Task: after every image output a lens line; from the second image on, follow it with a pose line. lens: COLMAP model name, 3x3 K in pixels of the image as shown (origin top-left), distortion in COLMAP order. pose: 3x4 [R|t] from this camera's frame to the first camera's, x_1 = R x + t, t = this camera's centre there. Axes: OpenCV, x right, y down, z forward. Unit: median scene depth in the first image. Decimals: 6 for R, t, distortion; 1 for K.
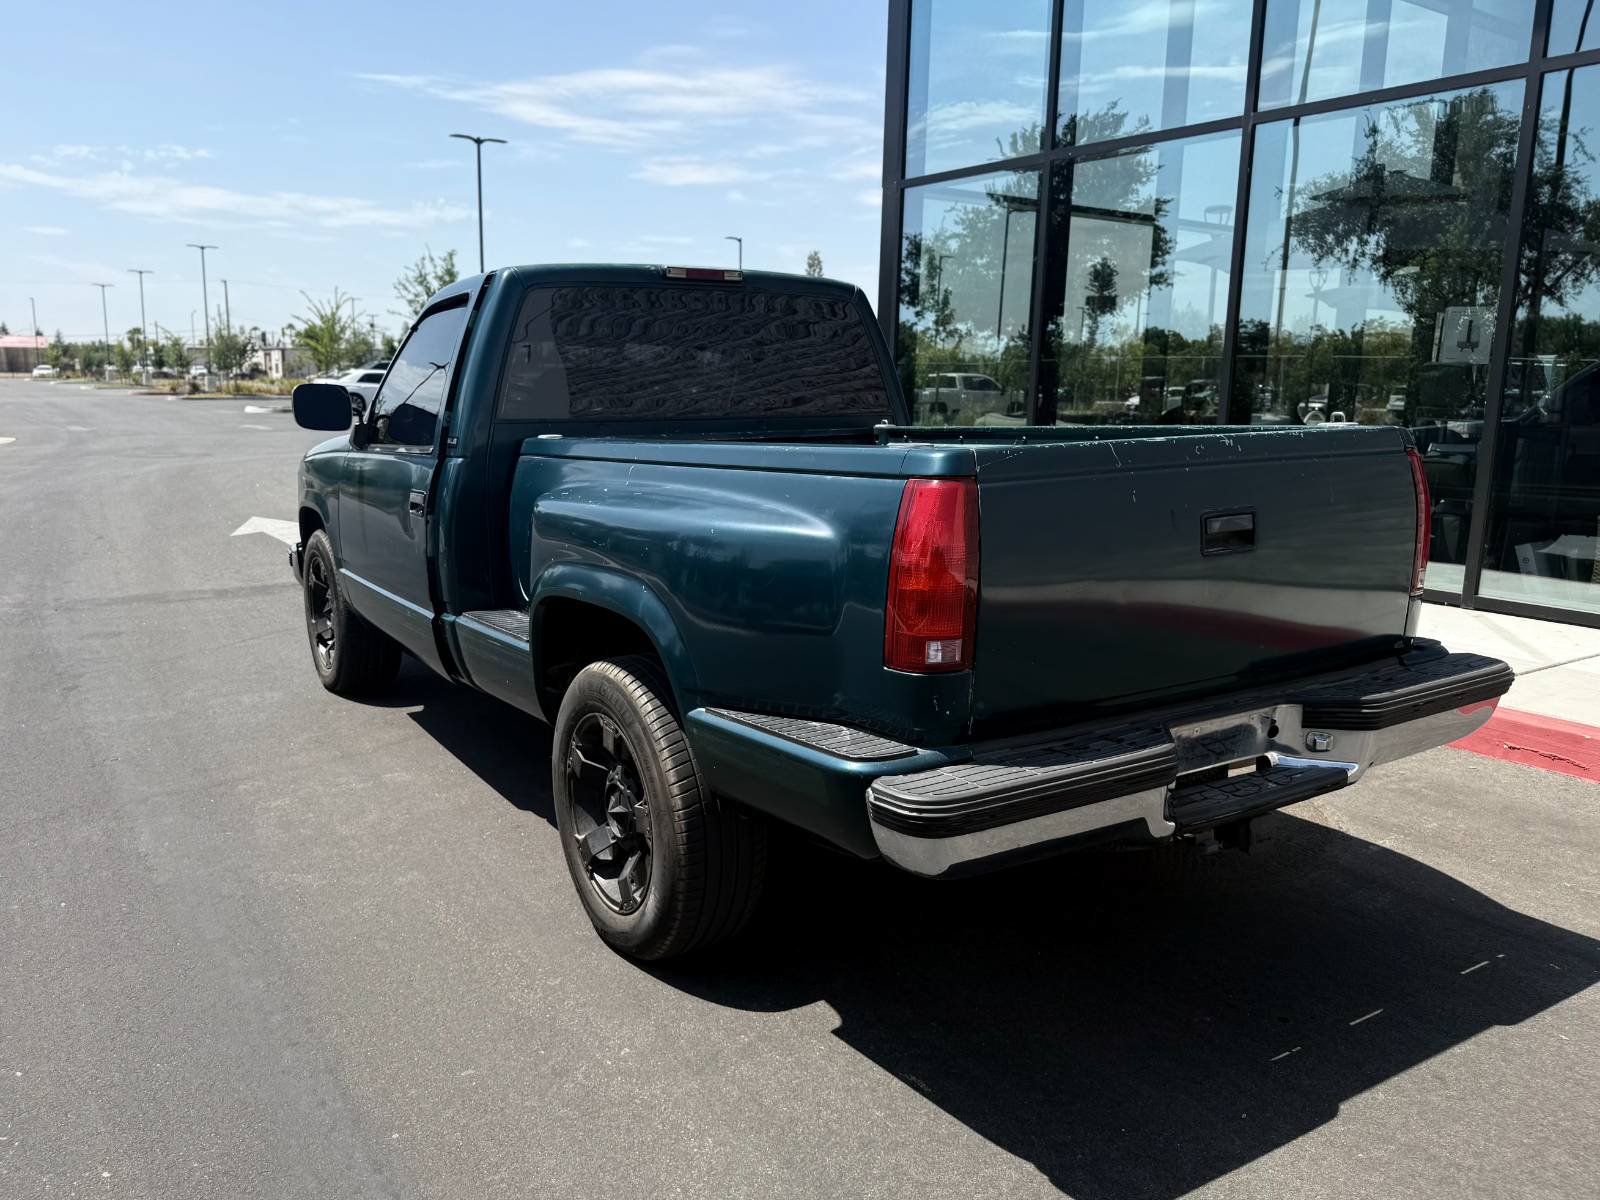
lens RADIAL K [[1252.1, 0, 758.7], [0, 1252.1, 606.6], [0, 0, 1]] dist [0.042557, -0.051527]
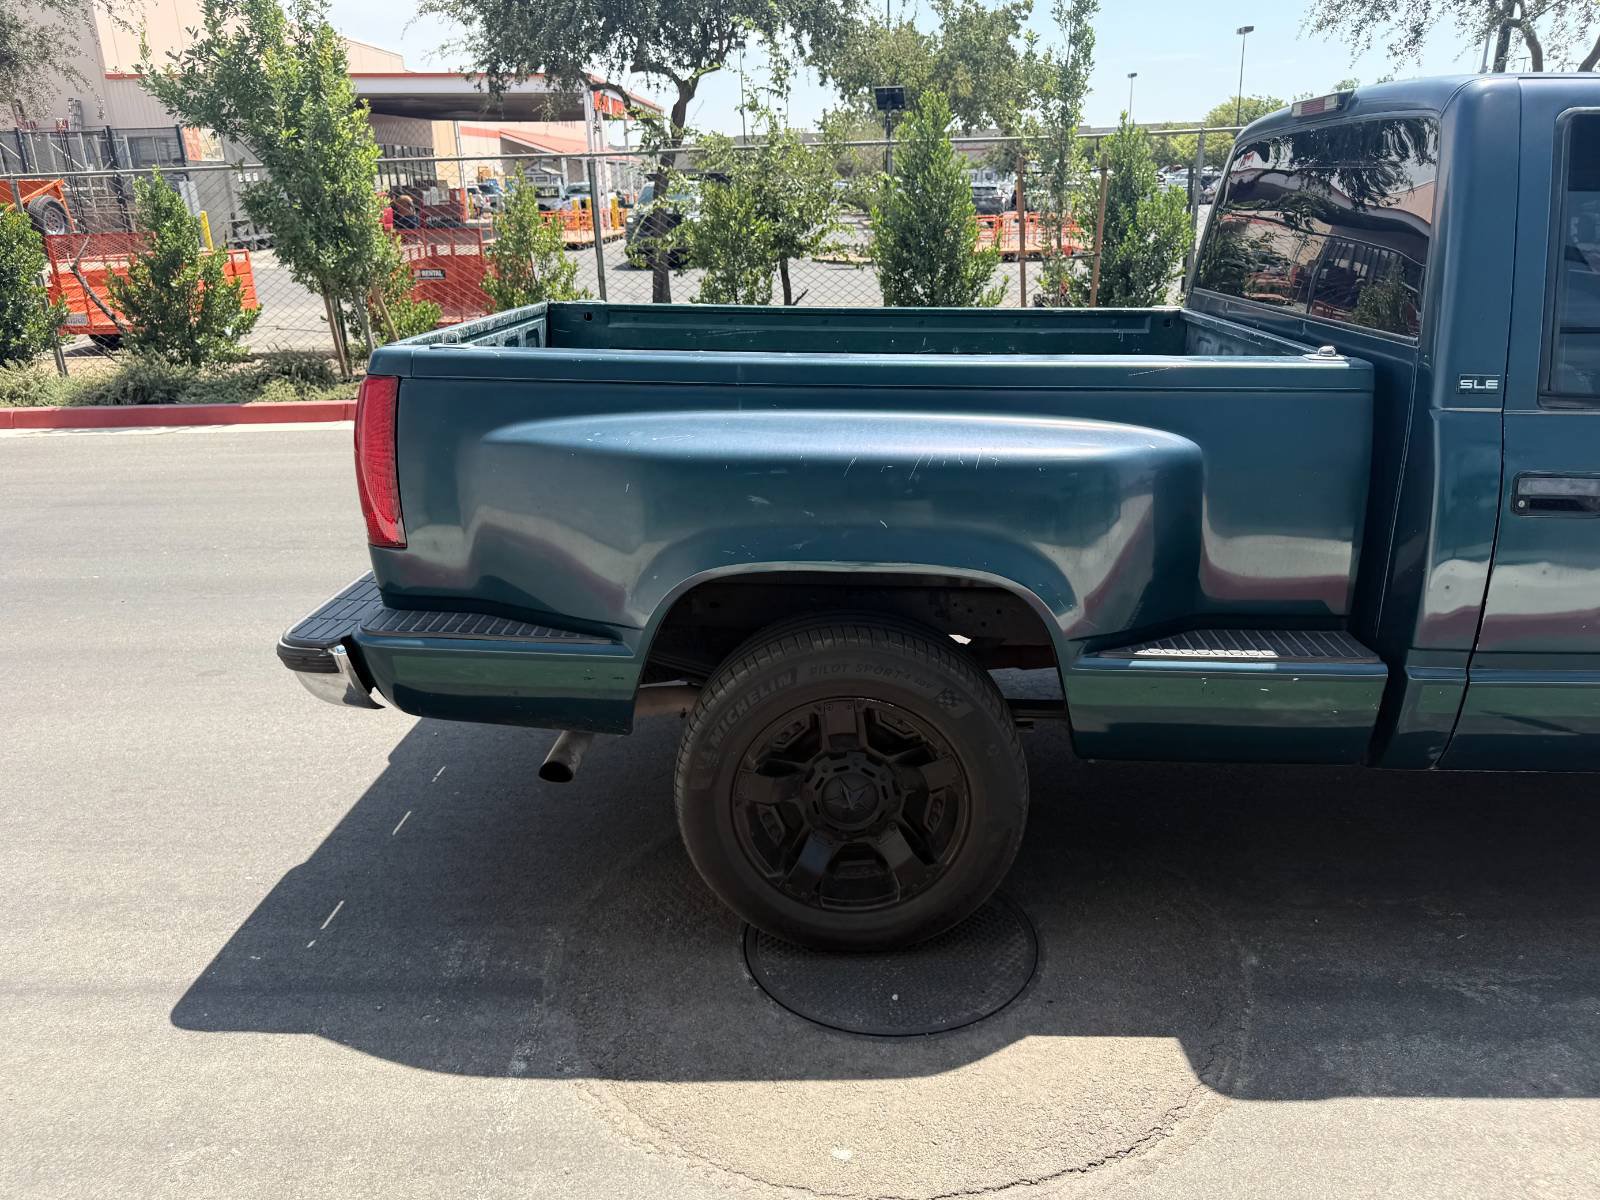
lens RADIAL K [[1213.1, 0, 800.0], [0, 1213.1, 600.0], [0, 0, 1]] dist [-0.000345, -0.003748]
pose [[-0.577563, 0.264176, -0.772420, 0.106273], [-0.128385, 0.905023, 0.405525, -0.036338], [0.806188, 0.333383, -0.488791, 0.174296]]
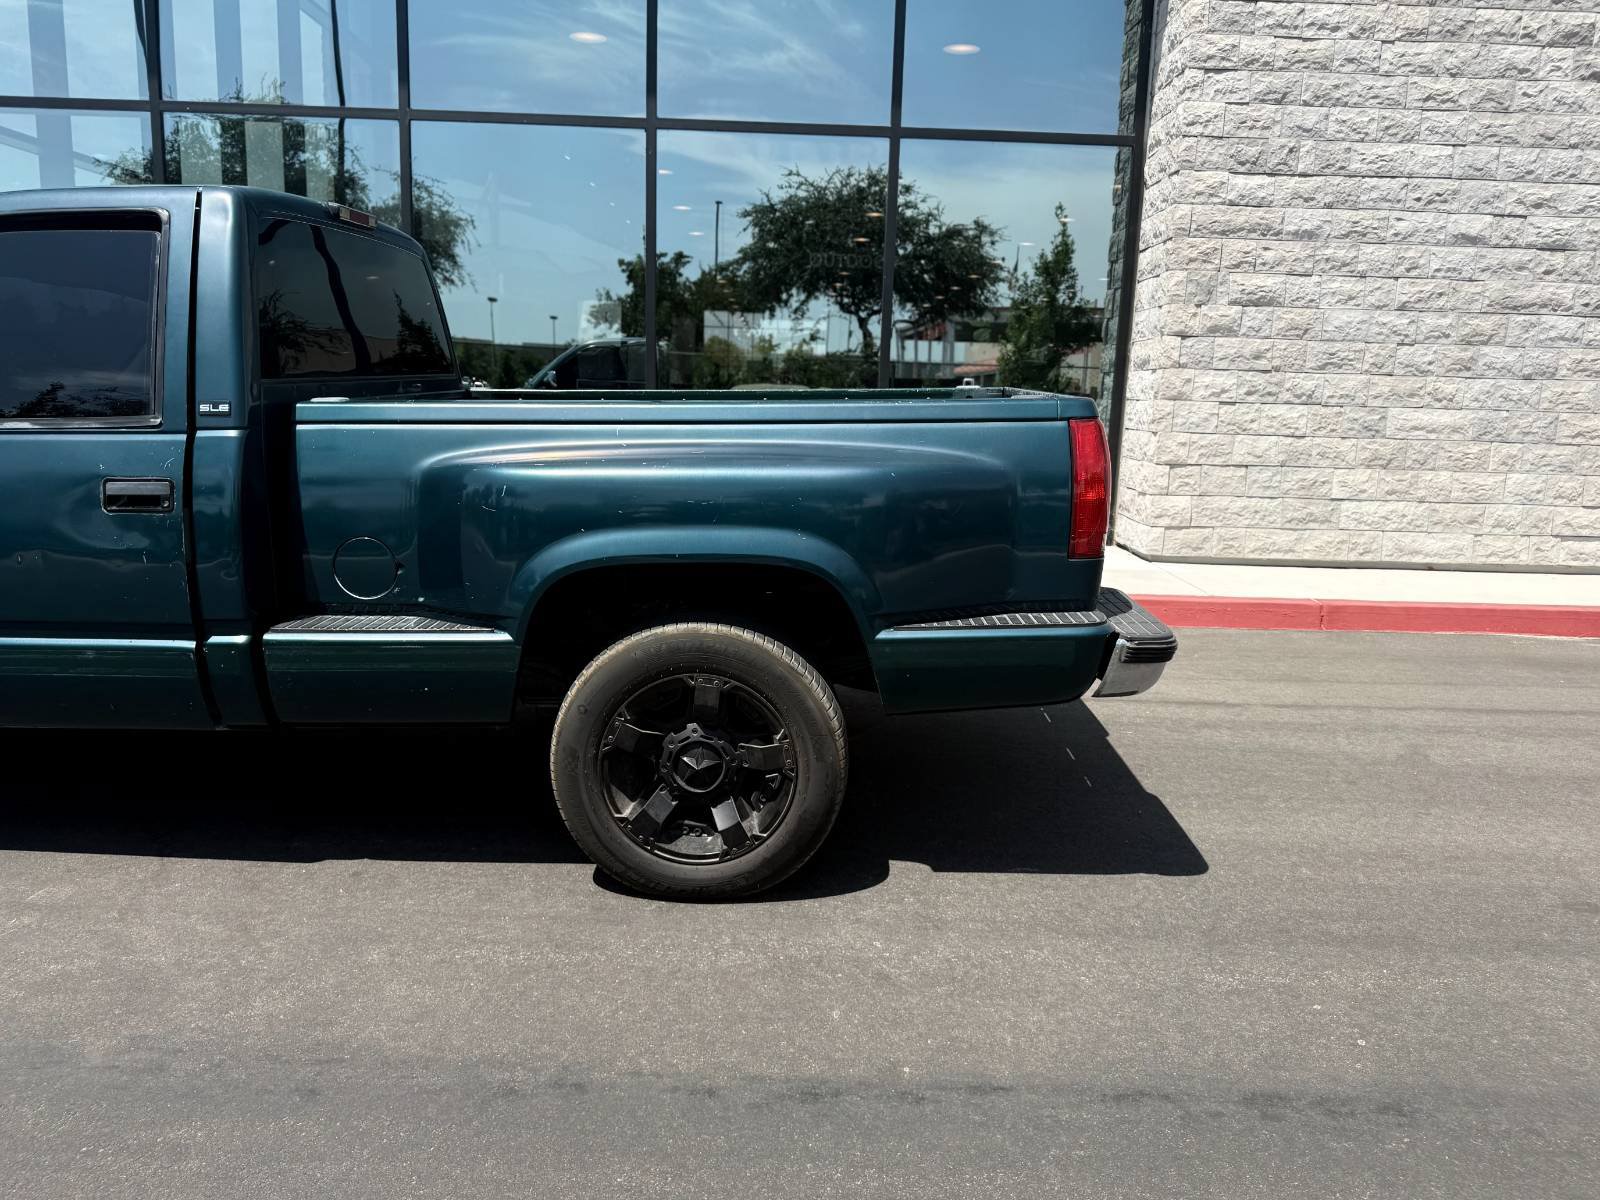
lens RADIAL K [[1245.7, 0, 800.0], [0, 1245.7, 600.0], [0, 0, 1]] dist [0.035496, -0.041285]
pose [[0.539937, -0.155668, 0.827186, -0.093912], [0.131699, 0.986269, 0.099641, -0.006329], [-0.831339, 0.055140, 0.553024, 0.039671]]
